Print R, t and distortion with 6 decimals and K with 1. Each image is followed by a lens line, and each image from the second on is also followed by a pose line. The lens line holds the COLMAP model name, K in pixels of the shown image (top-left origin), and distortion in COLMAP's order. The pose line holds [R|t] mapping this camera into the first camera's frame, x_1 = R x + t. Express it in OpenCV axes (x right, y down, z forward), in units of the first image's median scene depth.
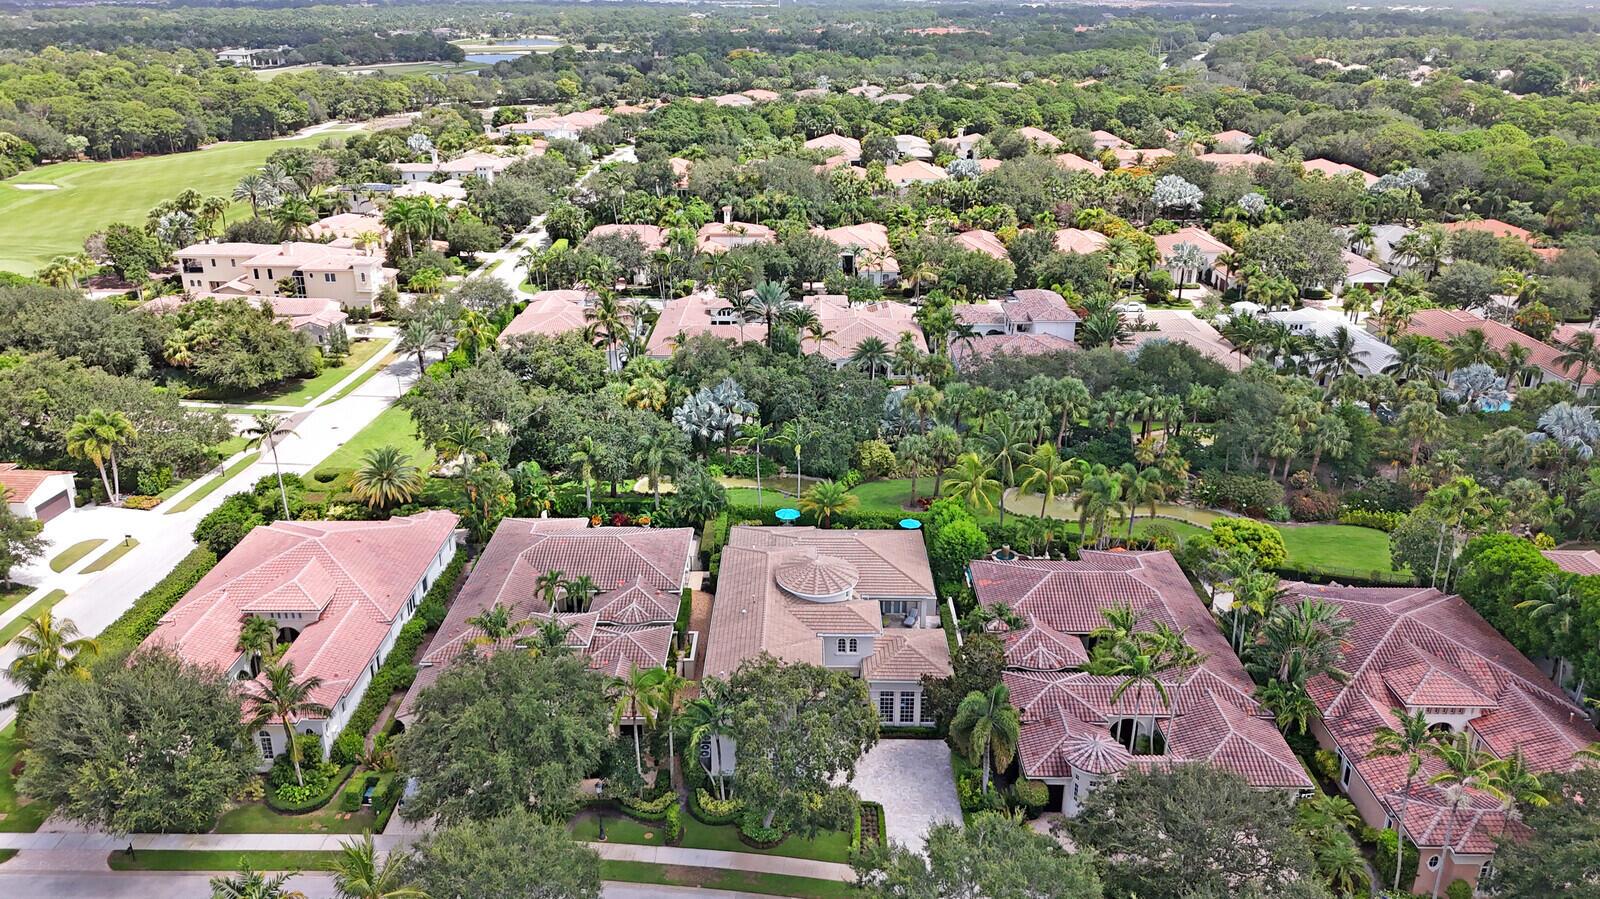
lens RADIAL K [[1176.3, 0, 802.7], [0, 1176.3, 448.7], [0, 0, 1]] dist [0.064674, -0.055683]
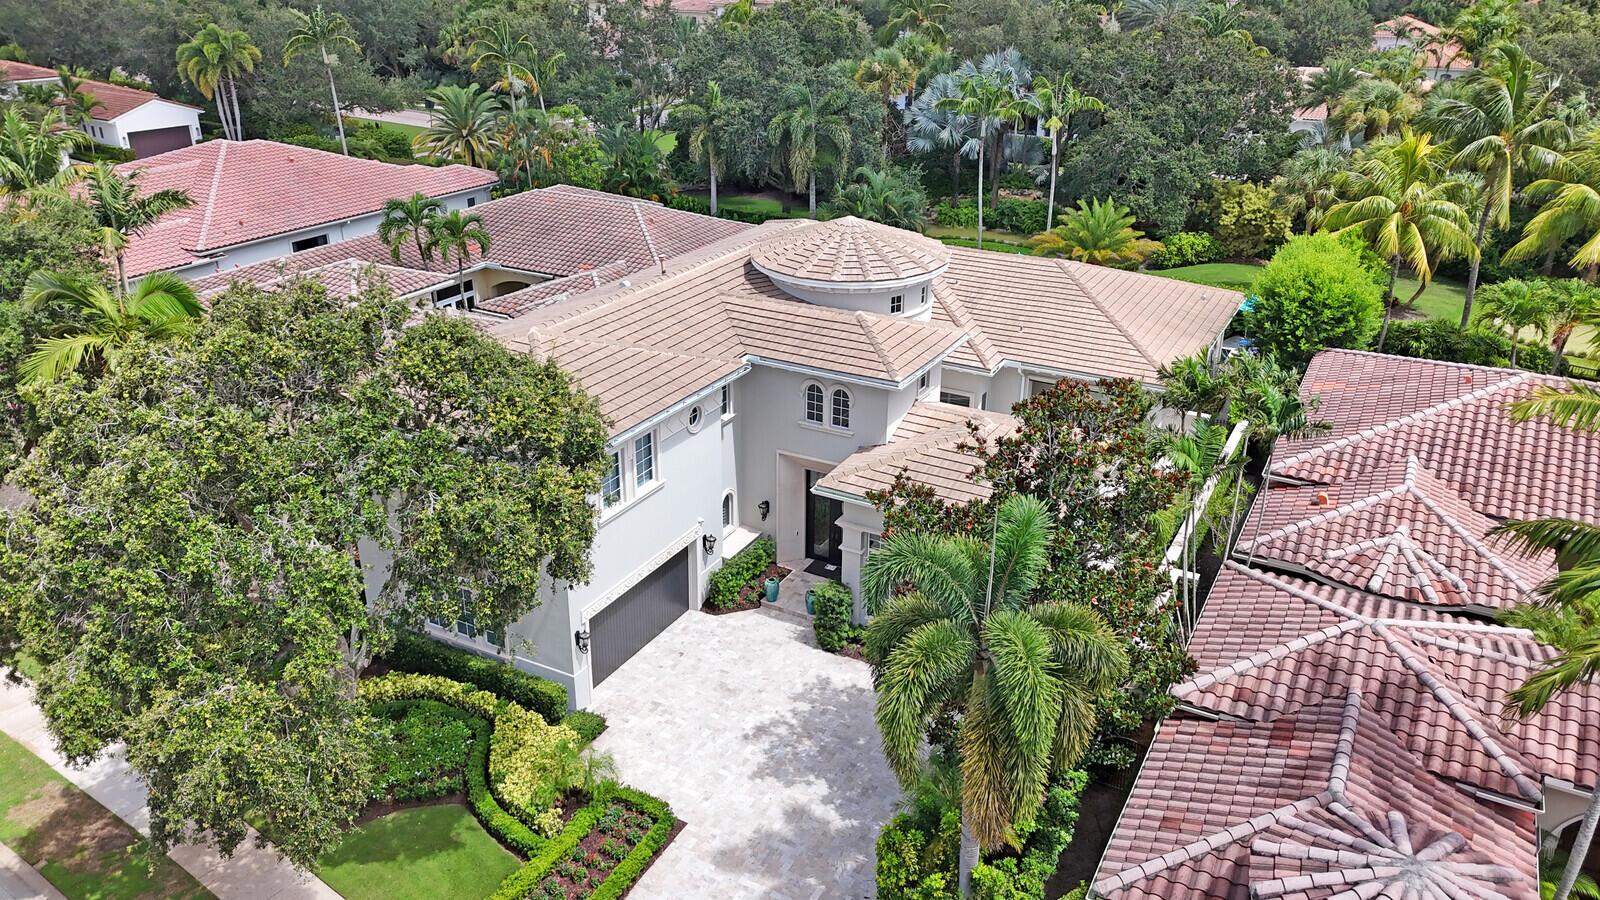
lens RADIAL K [[1173.7, 0, 804.6], [0, 1173.7, 444.5], [0, 0, 1]] dist [0.071290, -0.053749]
pose [[0.883483, 0.193642, -0.426568, 0.148376], [-0.175043, 0.981071, 0.082821, 0.111686], [0.434531, 0.001497, 0.900656, 0.487094]]
